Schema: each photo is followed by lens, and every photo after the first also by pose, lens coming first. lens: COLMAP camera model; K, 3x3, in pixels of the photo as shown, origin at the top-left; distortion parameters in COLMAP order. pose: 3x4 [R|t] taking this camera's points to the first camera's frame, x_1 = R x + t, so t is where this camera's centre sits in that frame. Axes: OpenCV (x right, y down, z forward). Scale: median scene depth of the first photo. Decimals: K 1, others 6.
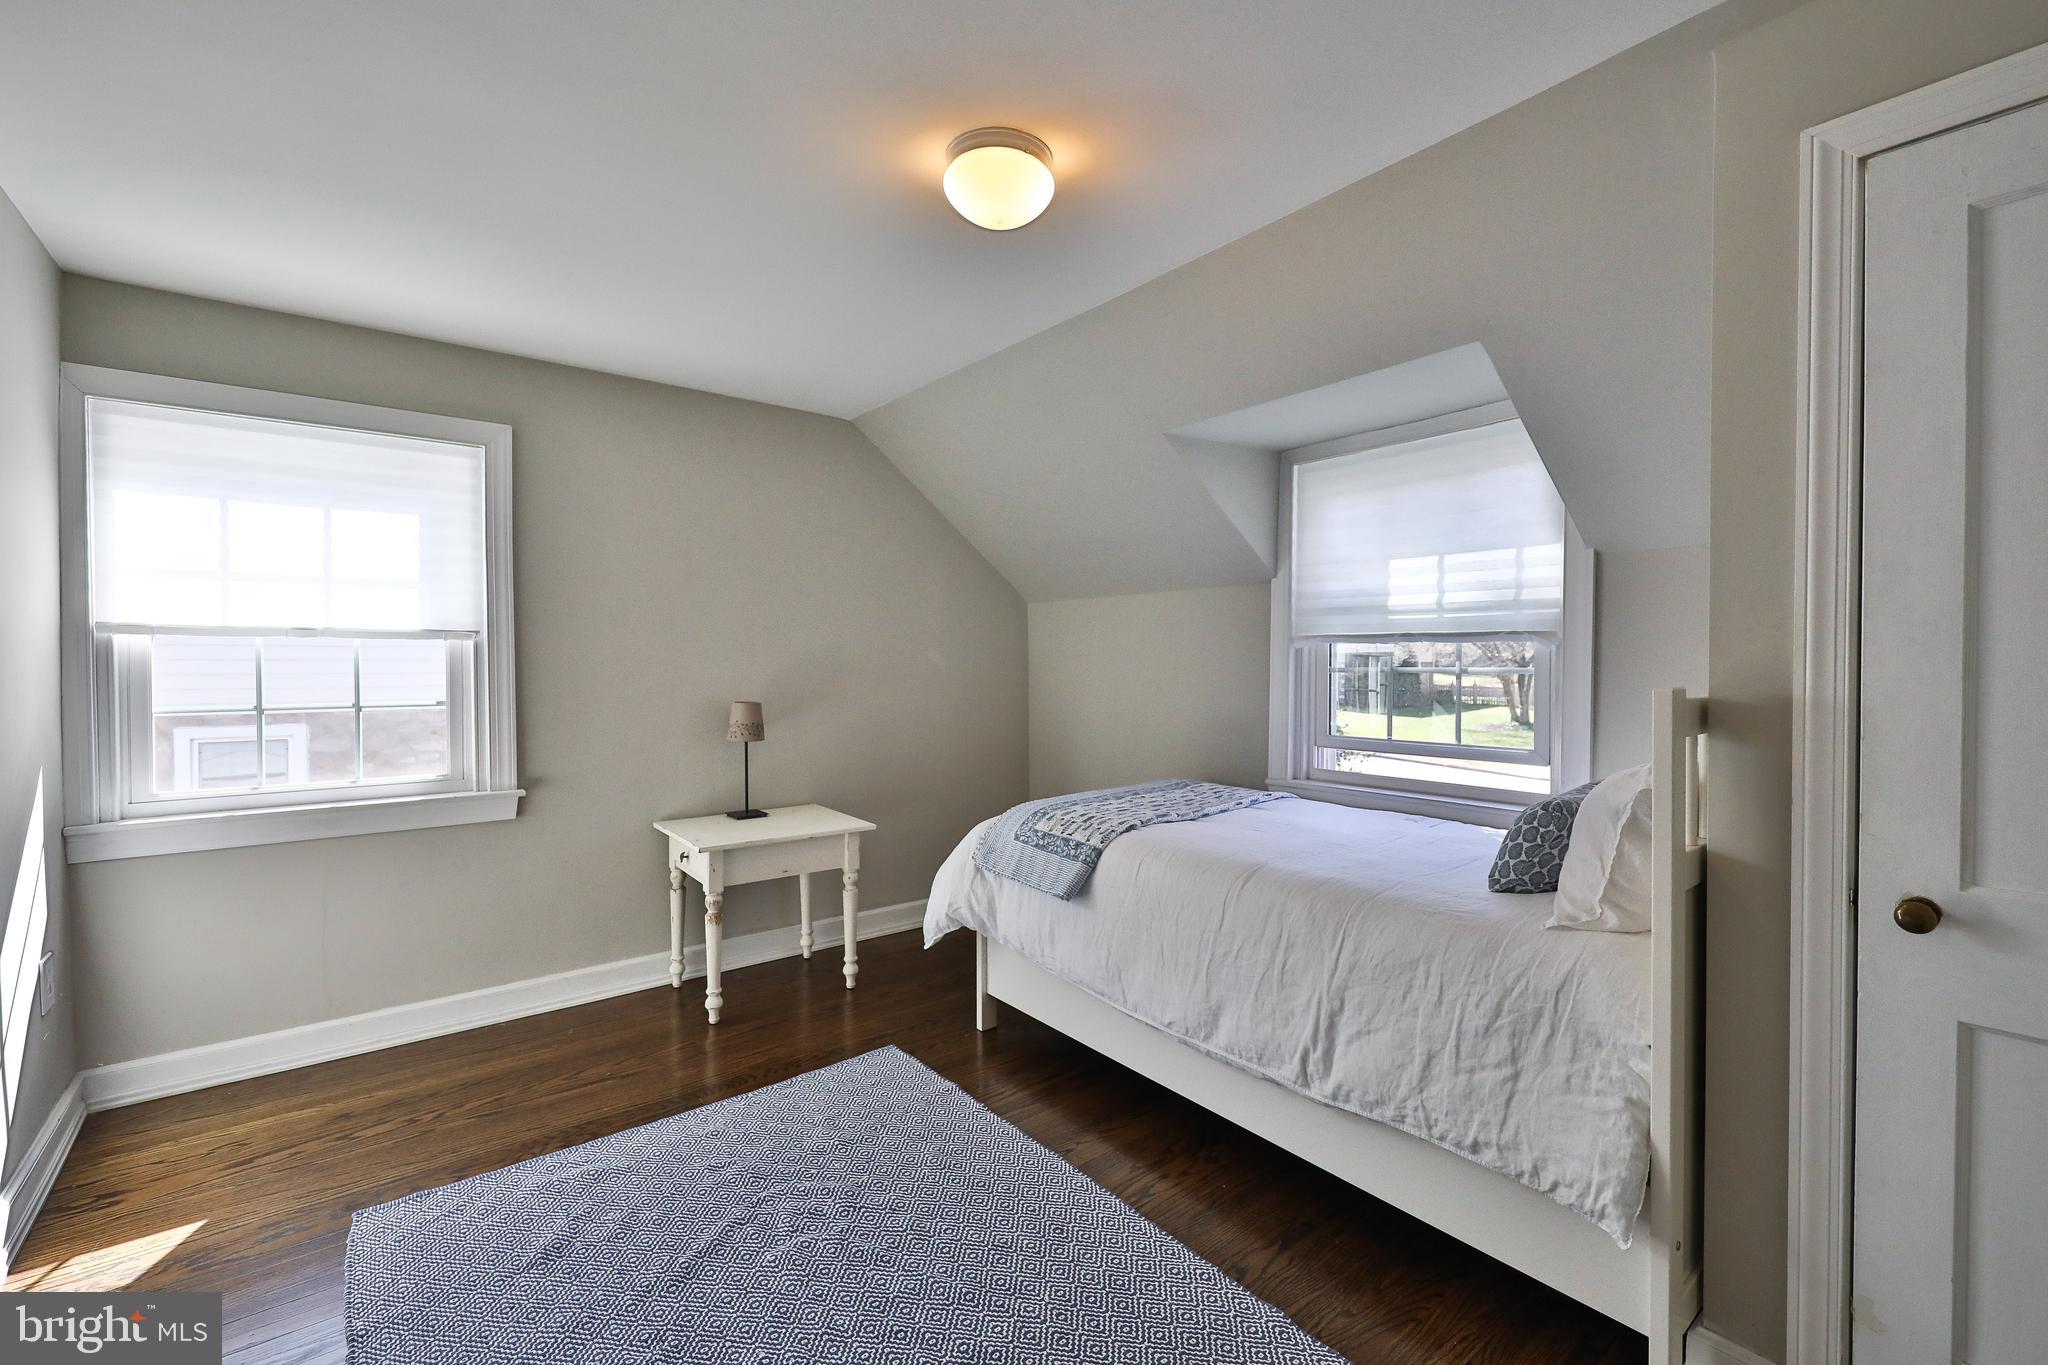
lens RADIAL K [[862.3, 0, 1027.3], [0, 862.3, 670.5], [0, 0, 1]] dist [0.009749, -0.001708]
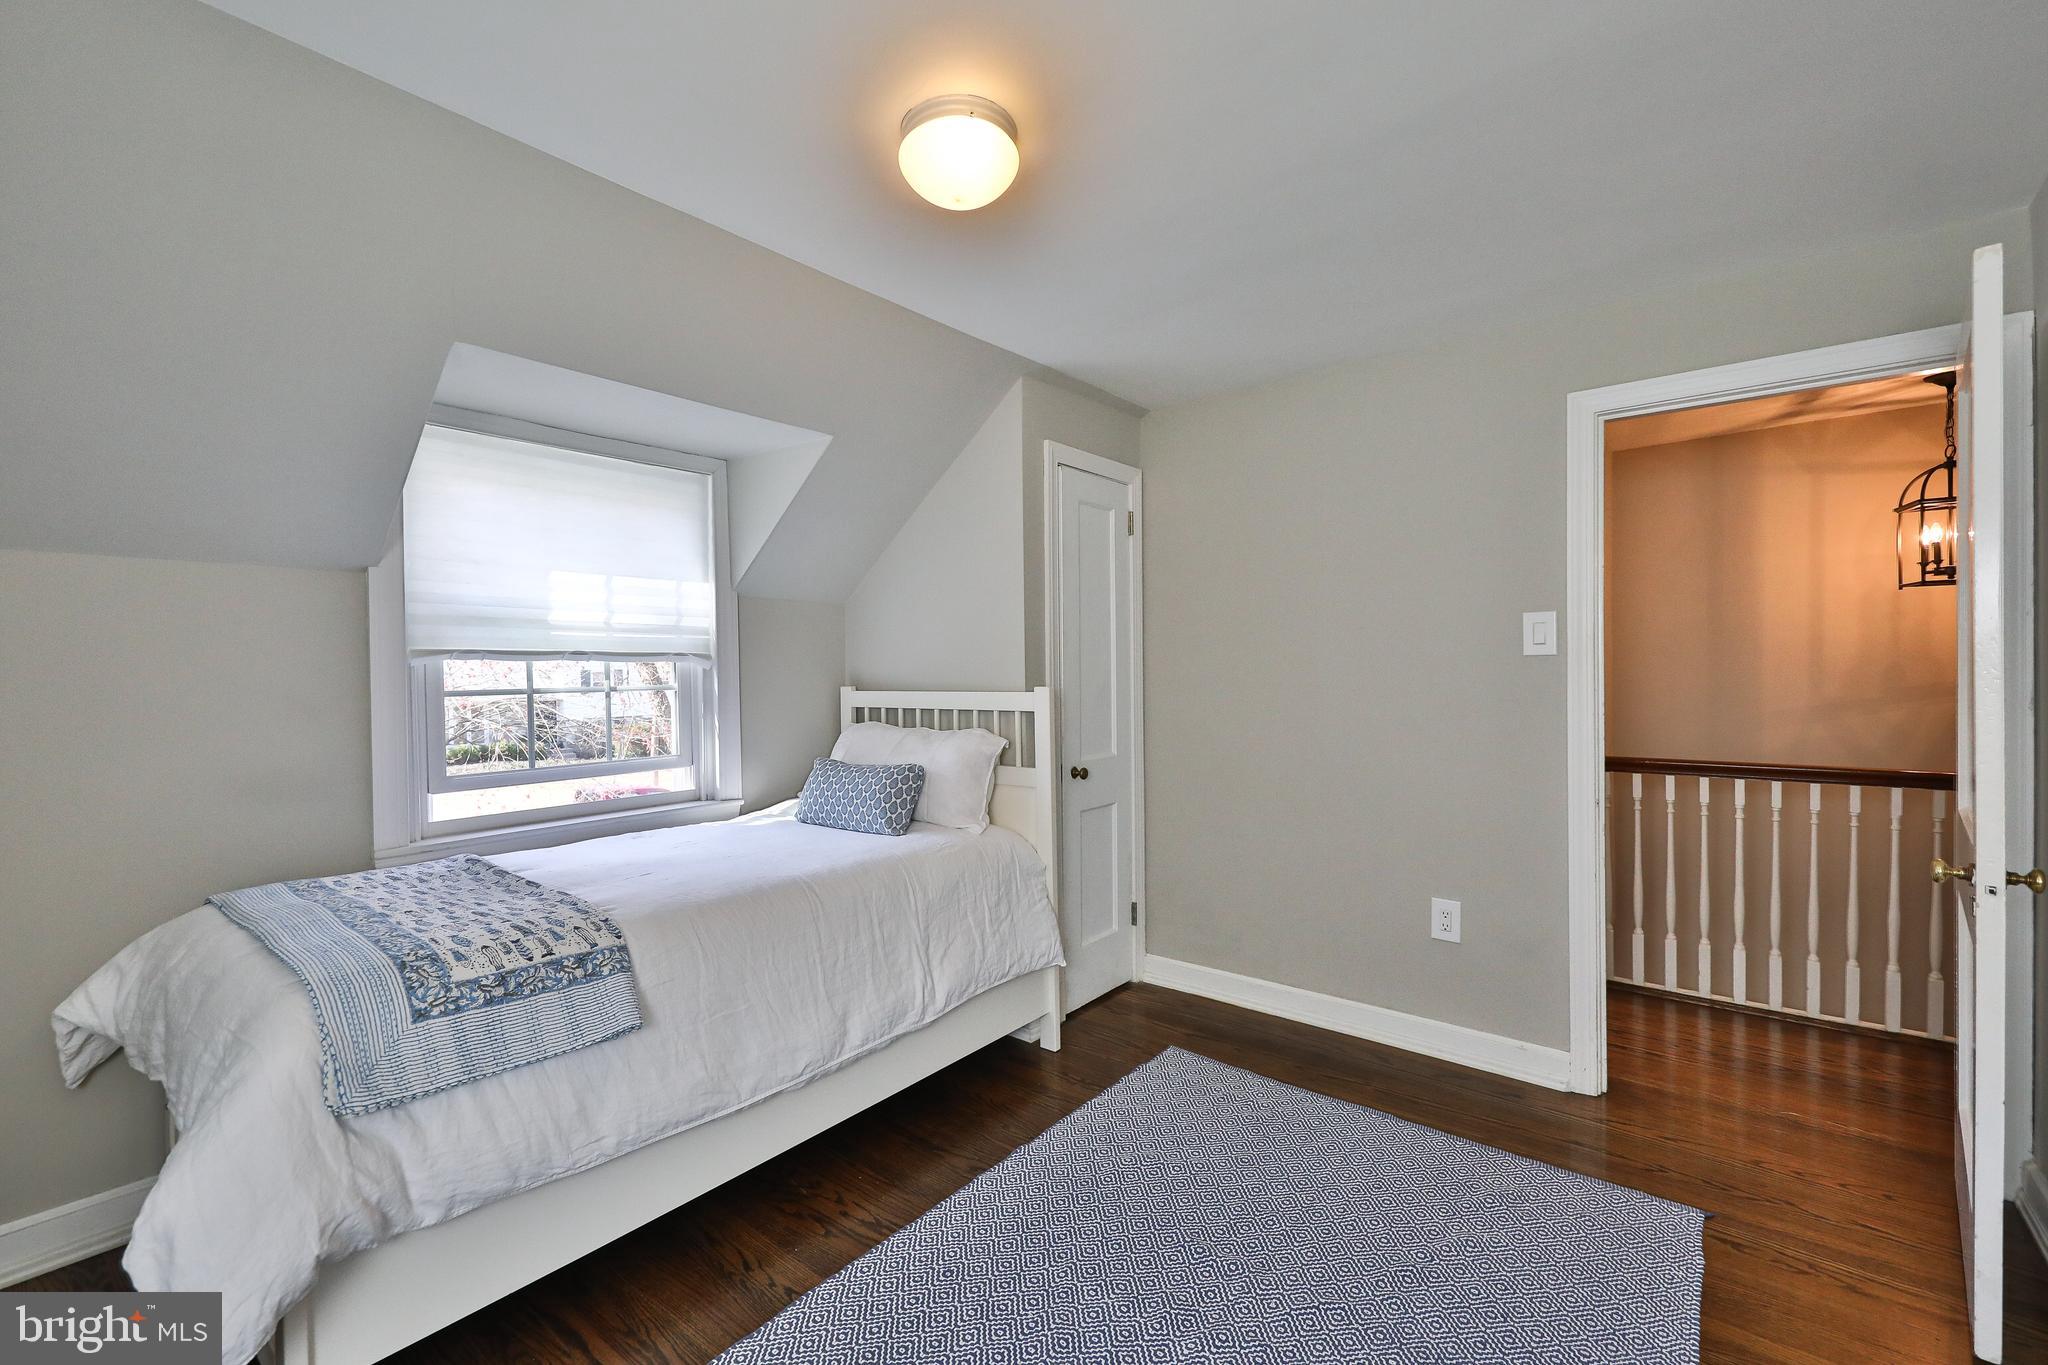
lens RADIAL K [[862.3, 0, 1013.5], [0, 862.3, 680.3], [0, 0, 1]] dist [0.009749, -0.001708]
pose [[-0.205131, -0.008484, 0.978698, -0.699254], [0.025028, 0.999590, 0.013911, -0.014556], [-0.978414, 0.027348, -0.204835, 0.850795]]
